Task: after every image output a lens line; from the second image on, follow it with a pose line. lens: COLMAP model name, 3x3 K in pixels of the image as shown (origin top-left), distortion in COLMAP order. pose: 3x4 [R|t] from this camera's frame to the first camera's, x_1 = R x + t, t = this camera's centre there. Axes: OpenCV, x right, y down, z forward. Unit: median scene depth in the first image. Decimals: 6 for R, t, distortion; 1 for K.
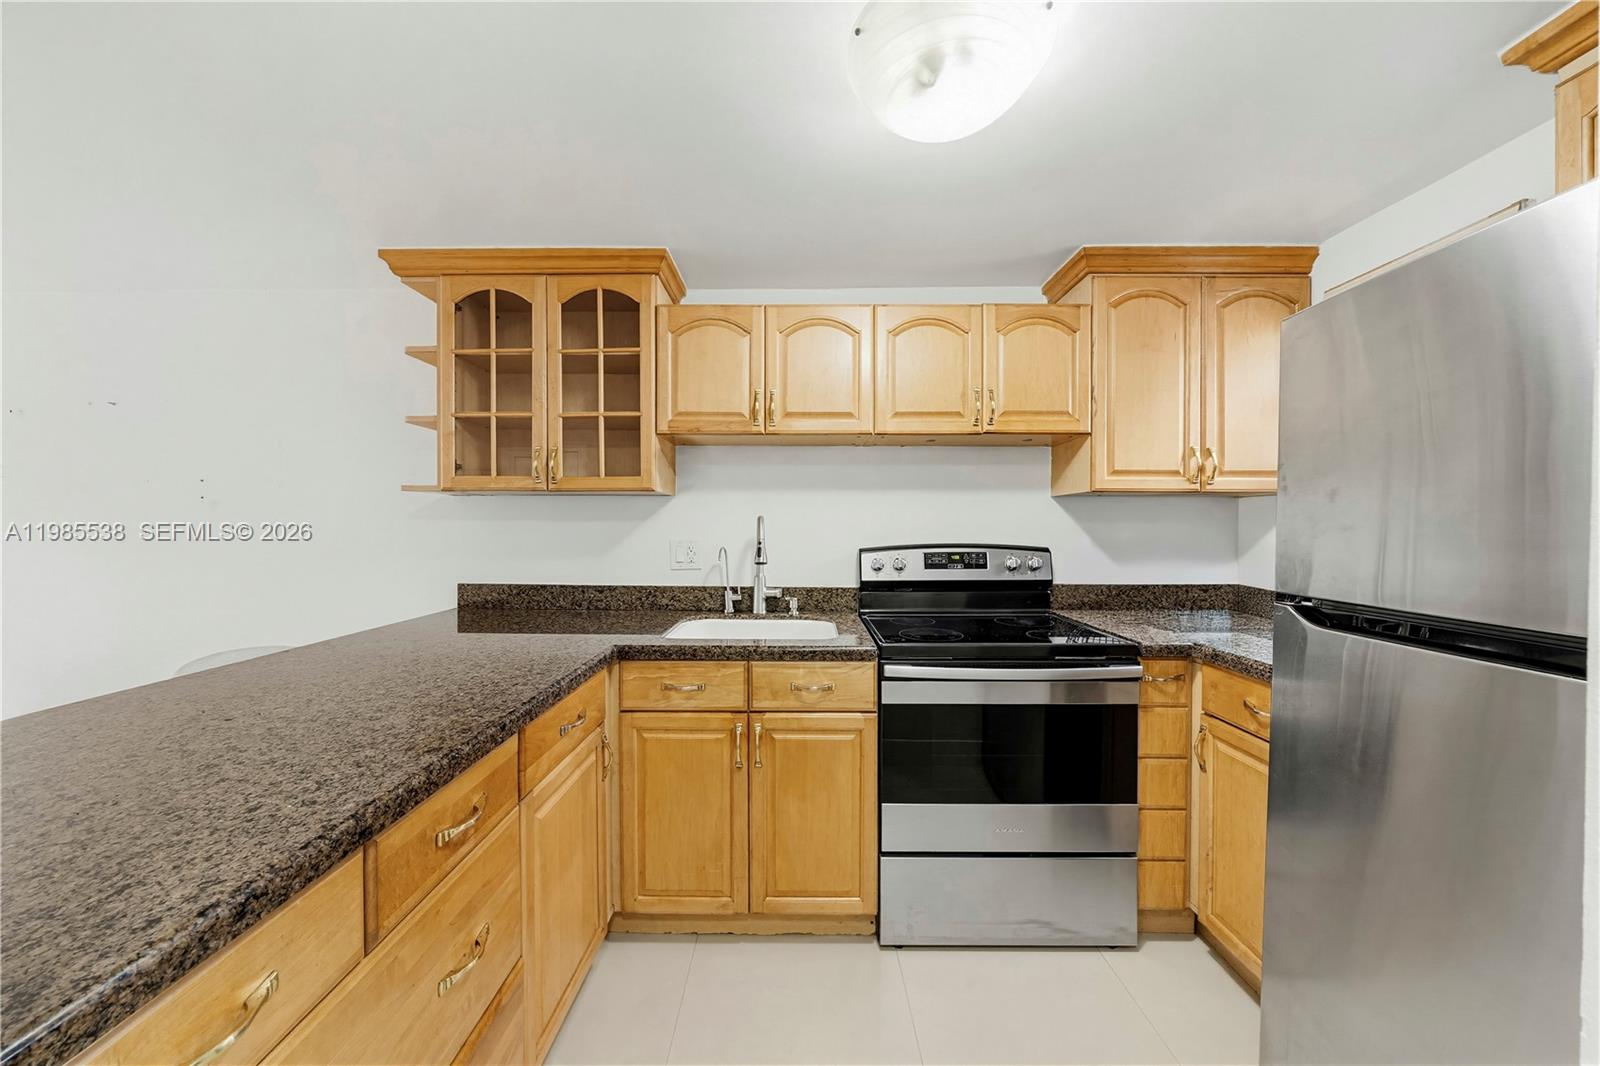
lens RADIAL K [[542.8, 0, 794.6], [0, 542.8, 533.2], [0, 0, 1]] dist [-0.008407, 0.000258]
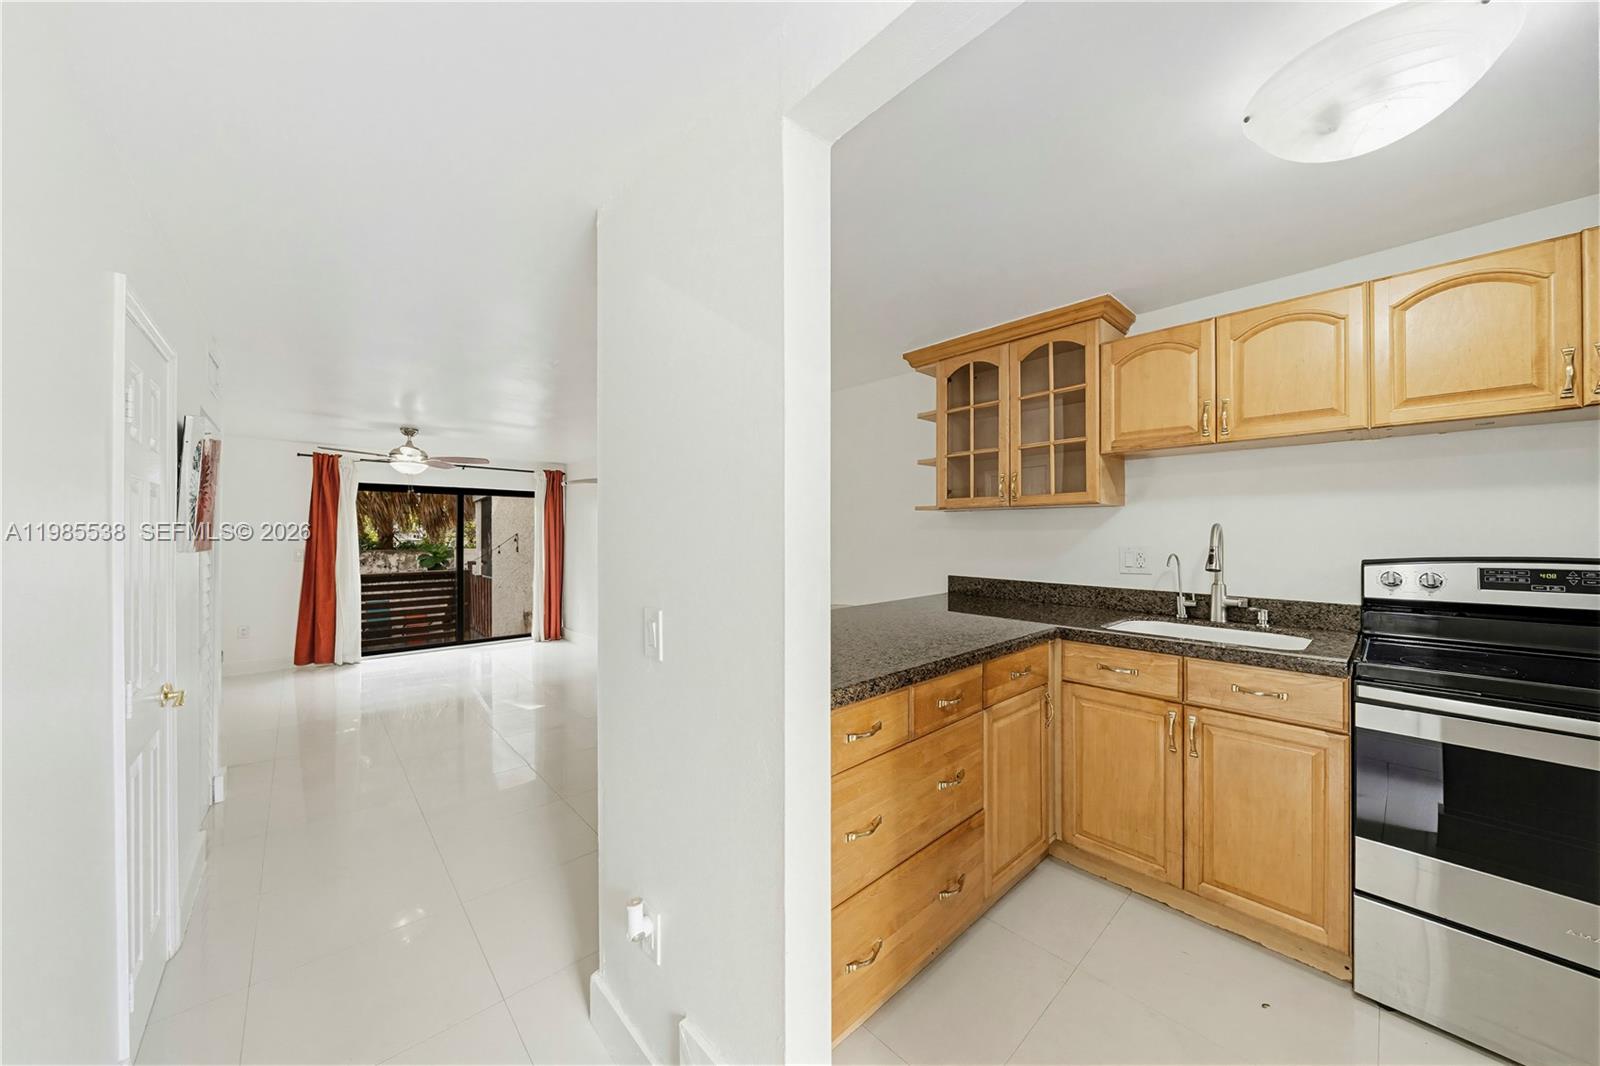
lens RADIAL K [[542.8, 0, 792.6], [0, 542.8, 531.3], [0, 0, 1]] dist [-0.008407, 0.000258]
pose [[0.672253, -0.003515, -0.740313, 0.161079], [-0.008918, 0.999878, -0.012846, 0.002735], [0.740268, 0.015238, 0.672139, -0.268399]]
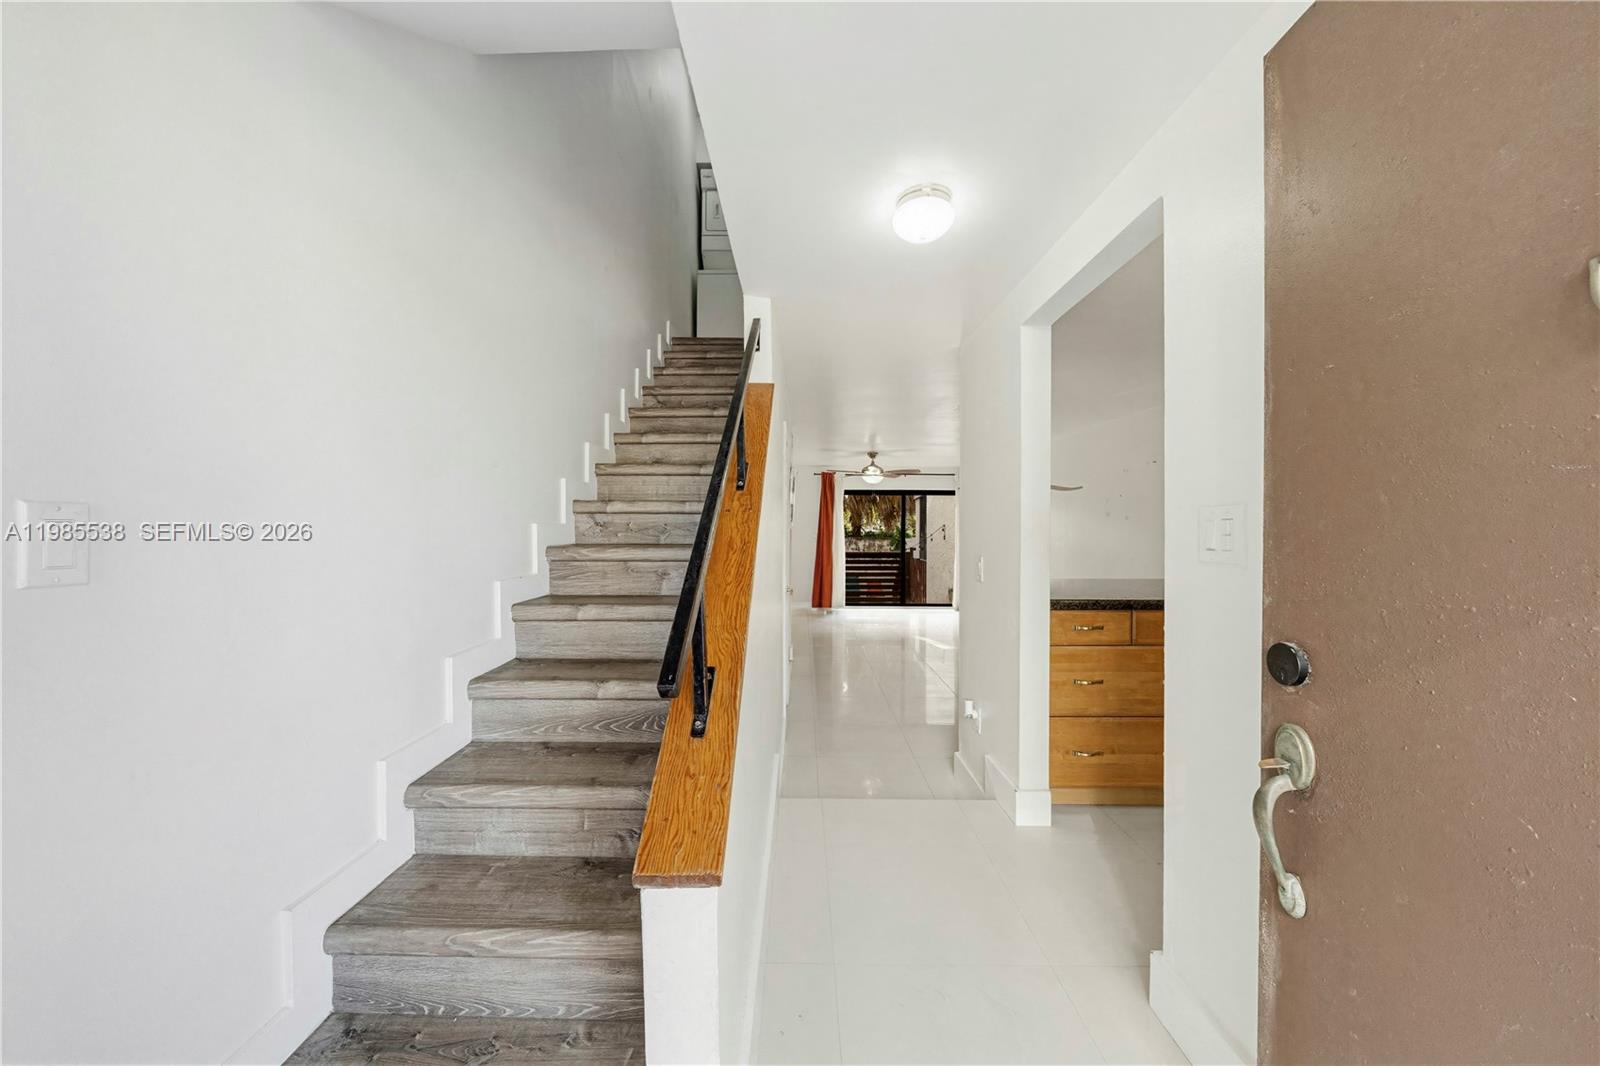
lens RADIAL K [[542.8, 0, 803.8], [0, 542.8, 528.0], [0, 0, 1]] dist [-0.008407, 0.000258]
pose [[-0.001661, 0.002716, -0.999995, 0.892310], [-0.015728, 0.999873, 0.002742, 0.026930], [0.999875, 0.015732, -0.001618, -0.374559]]
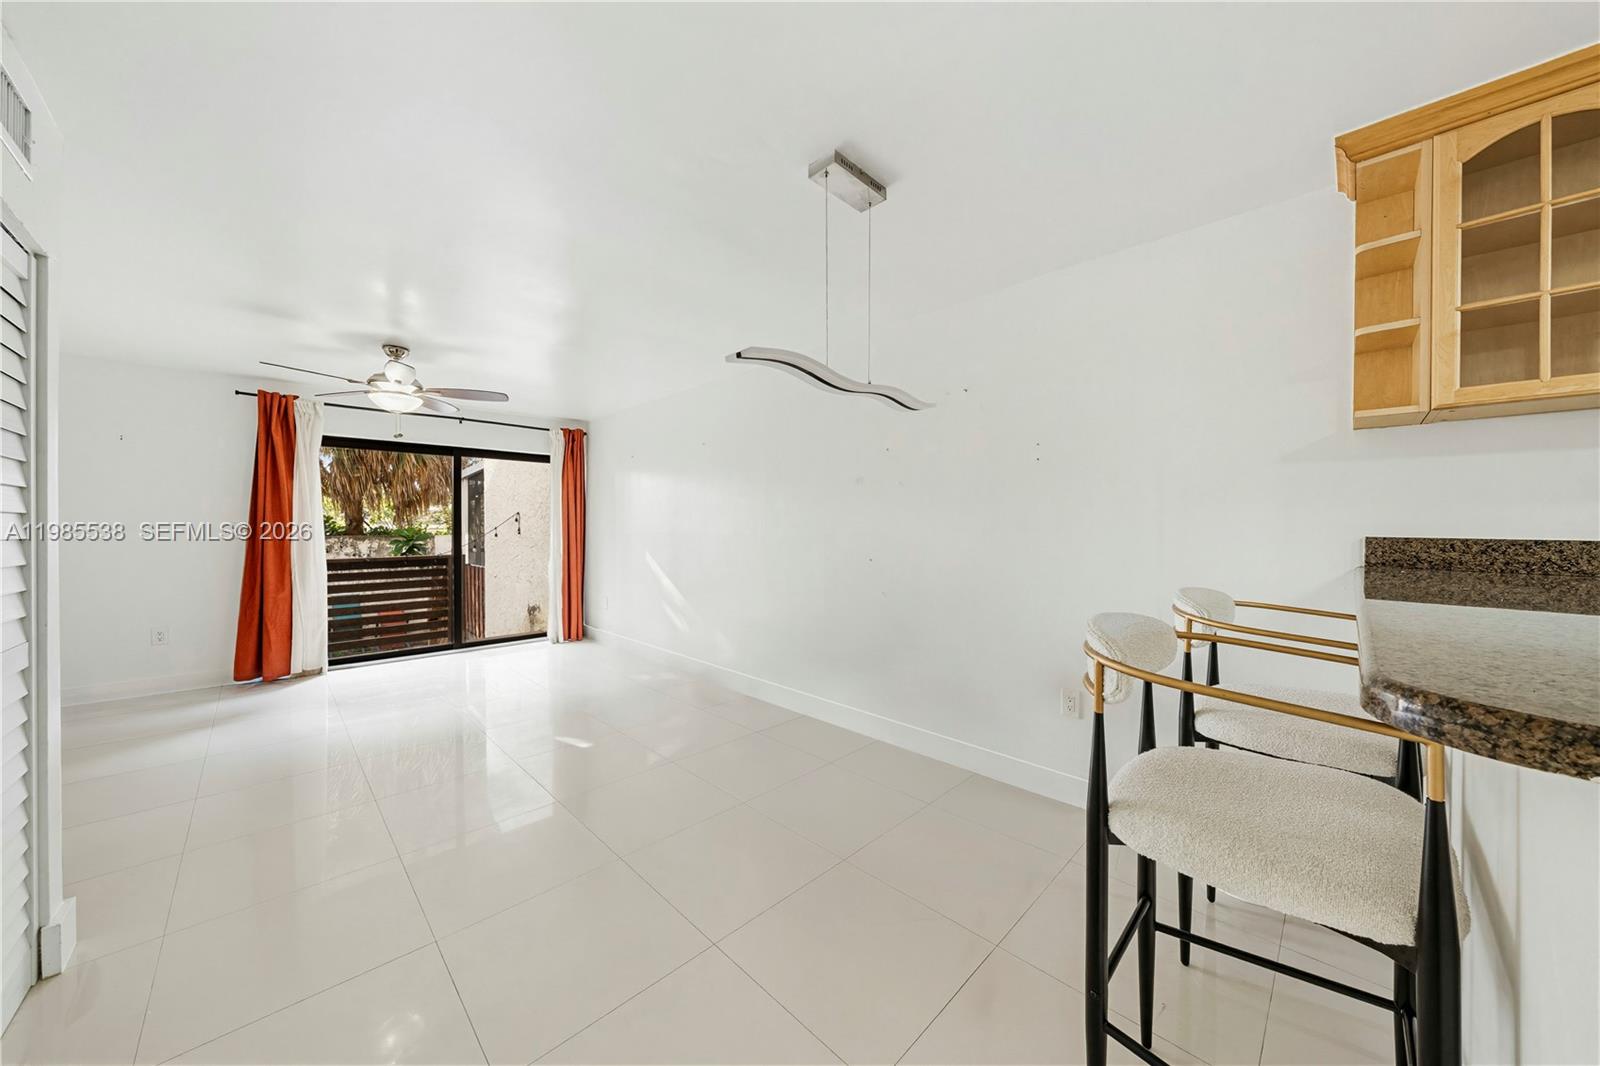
lens RADIAL K [[542.8, 0, 789.3], [0, 542.8, 528.2], [0, 0, 1]] dist [-0.008407, 0.000258]
pose [[0.699042, 0.001251, -0.715079, -0.762068], [-0.006773, 0.999965, -0.004871, 0.105658], [0.715048, 0.008248, 0.699026, -0.214476]]
